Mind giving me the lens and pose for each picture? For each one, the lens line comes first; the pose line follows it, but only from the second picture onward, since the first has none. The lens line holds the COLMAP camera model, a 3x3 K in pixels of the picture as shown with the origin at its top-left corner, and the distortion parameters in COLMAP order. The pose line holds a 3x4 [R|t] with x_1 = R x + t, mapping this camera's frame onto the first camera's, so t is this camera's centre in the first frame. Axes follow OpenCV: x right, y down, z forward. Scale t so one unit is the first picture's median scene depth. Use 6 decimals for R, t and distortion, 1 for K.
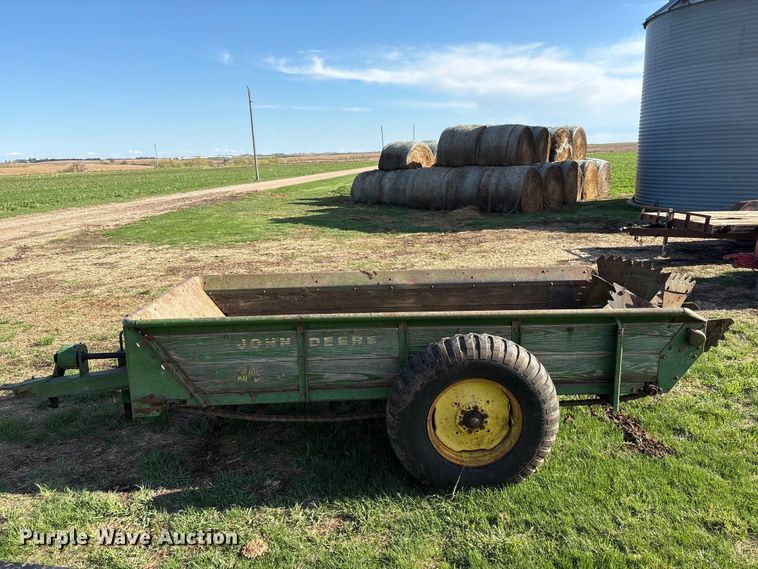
lens RADIAL K [[590.7, 0, 378.3], [0, 590.7, 284.6], [0, 0, 1]] dist [0.026033, -0.021428]
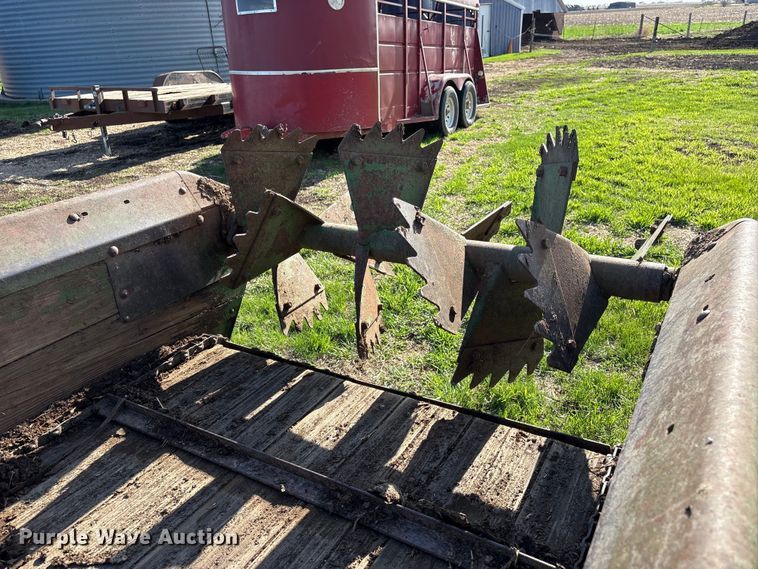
lens RADIAL K [[573.5, 0, 382.8], [0, 573.5, 281.1], [0, 0, 1]] dist [0.056312, -0.064483]
pose [[0.530010, -0.339571, 0.777033, 0.057618], [0.216195, 0.940152, 0.263390, -0.017257], [-0.819969, 0.028391, 0.571704, 0.333086]]
